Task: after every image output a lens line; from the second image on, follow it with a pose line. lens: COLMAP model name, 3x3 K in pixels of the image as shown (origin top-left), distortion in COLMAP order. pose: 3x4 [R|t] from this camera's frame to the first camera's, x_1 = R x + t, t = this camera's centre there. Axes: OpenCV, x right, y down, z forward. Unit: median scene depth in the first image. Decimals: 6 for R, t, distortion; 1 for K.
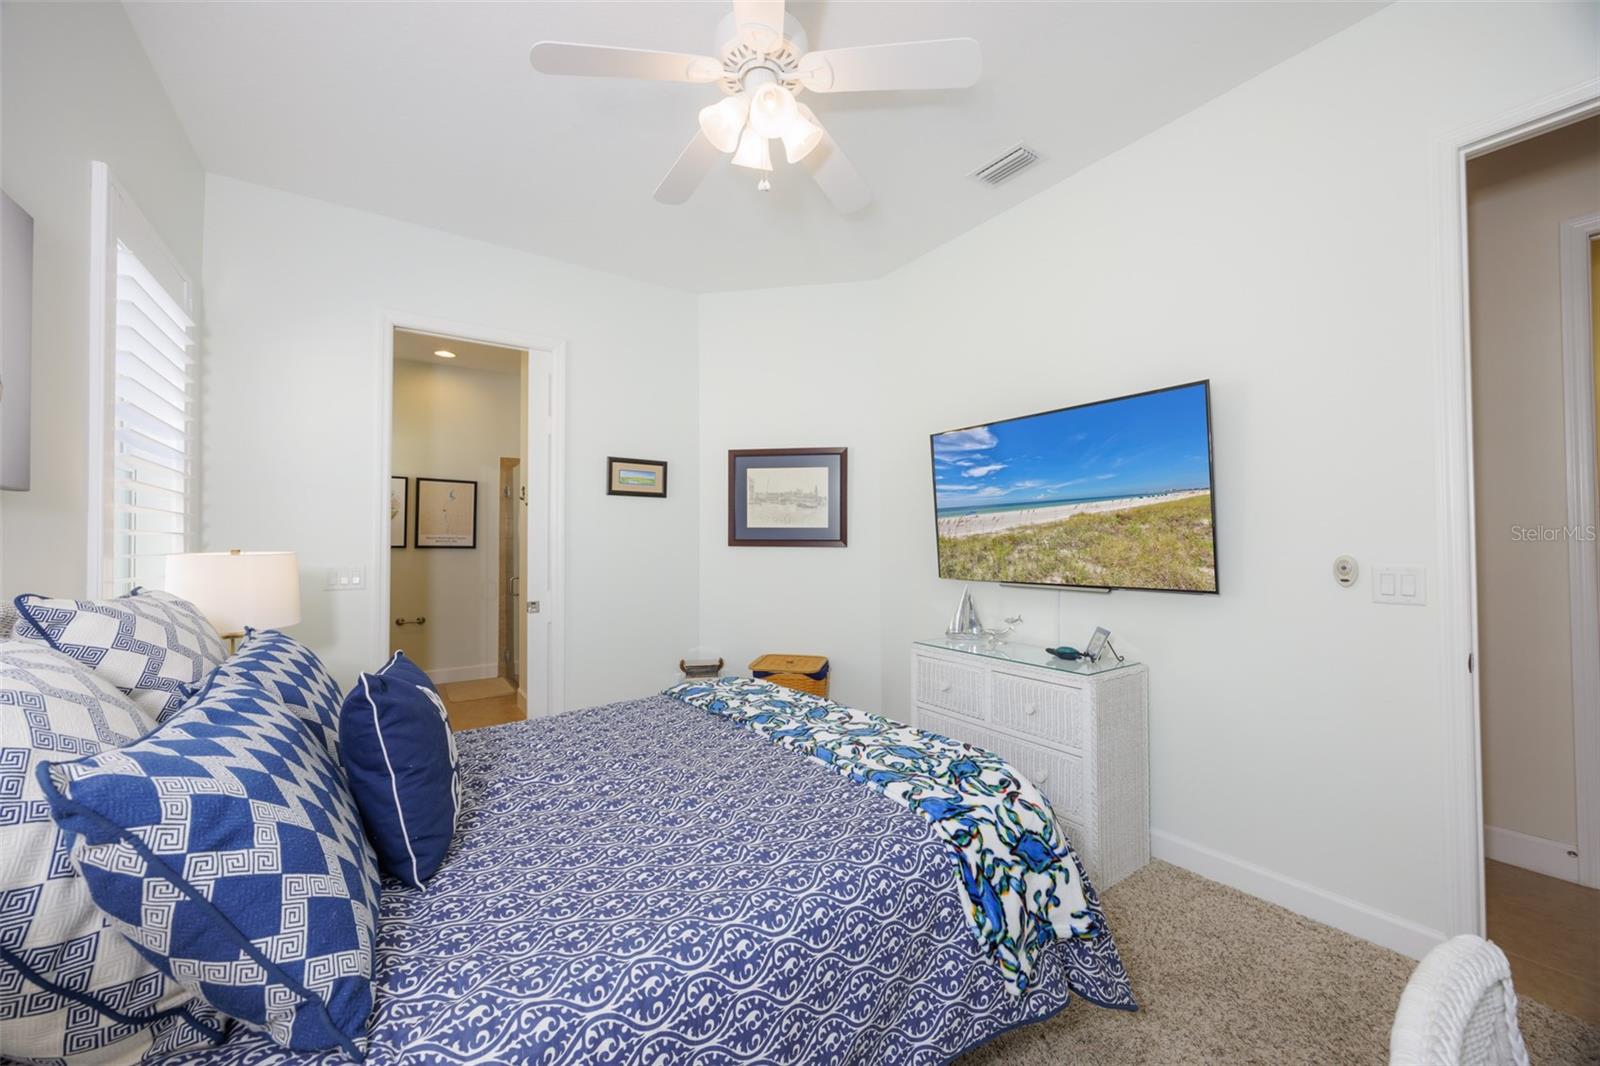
lens RADIAL K [[605.2, 0, 800.0], [0, 605.2, 533.0], [0, 0, 1]] dist [0.000143, 0.000010]
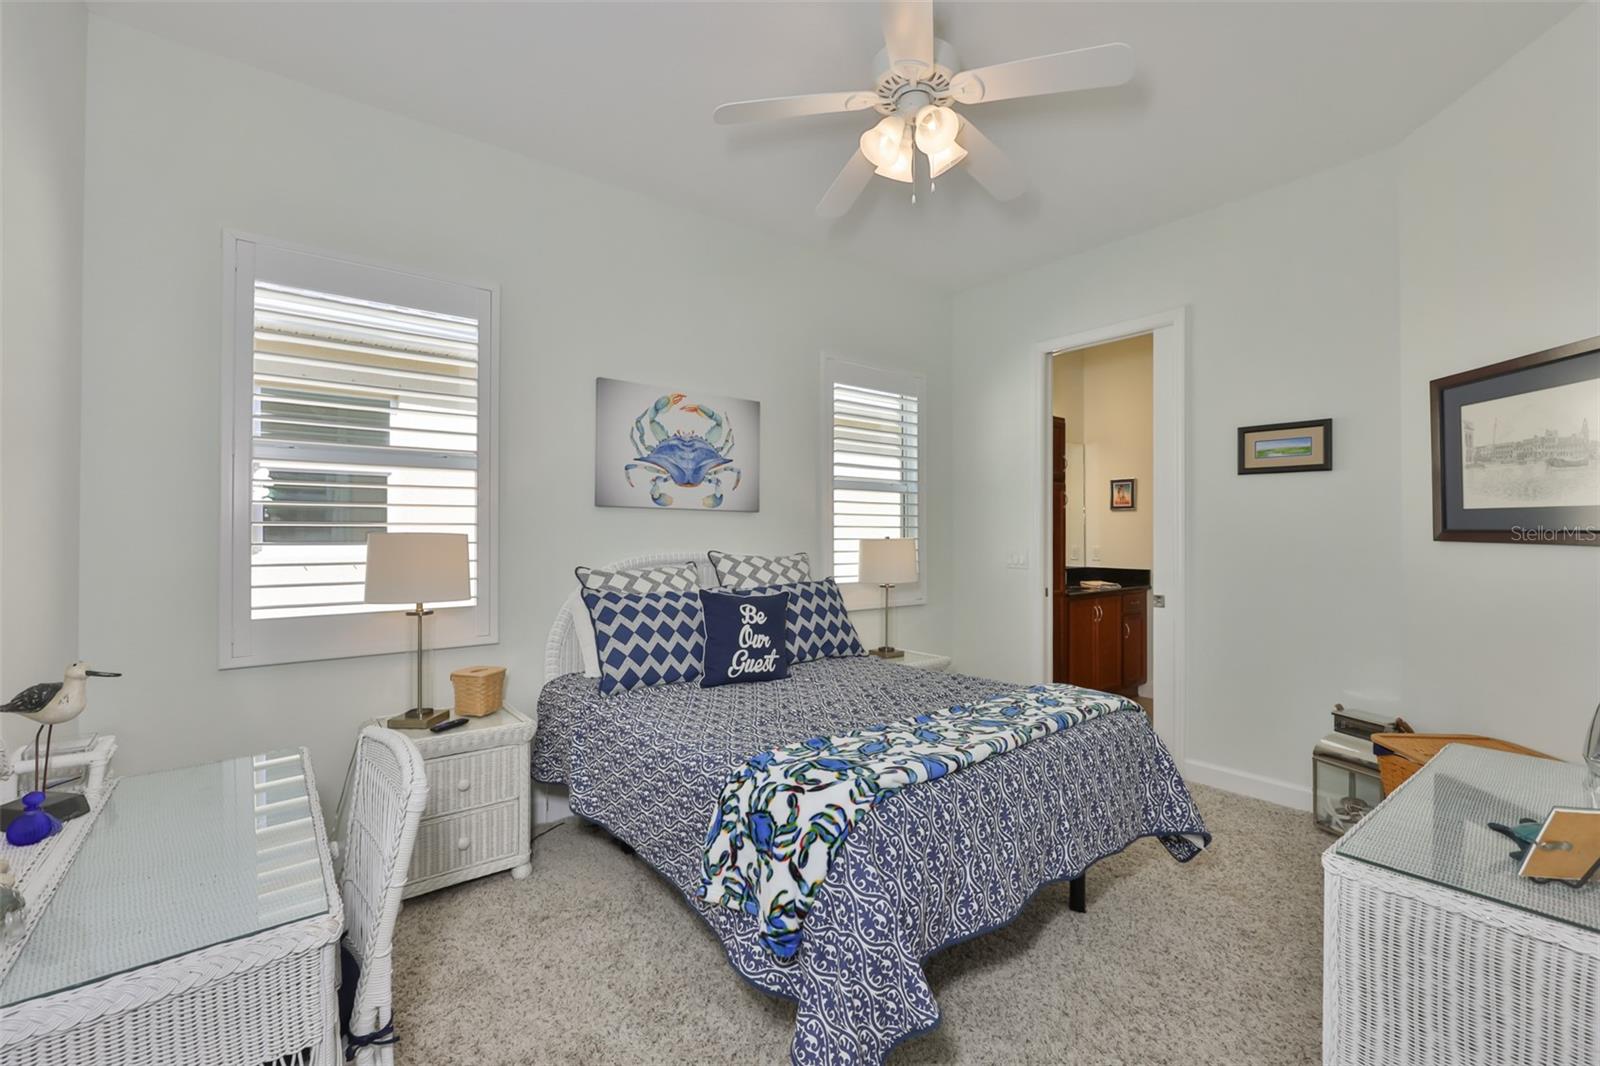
lens RADIAL K [[670.1, 0, 800.0], [0, 670.1, 533.0], [0, 0, 1]] dist [-0.001886, 0.000458]
pose [[0.067902, 0.007089, -0.997667, 0.969031], [0.014115, 0.999868, 0.008066, -0.000314], [0.997592, -0.014630, 0.067793, 0.622189]]
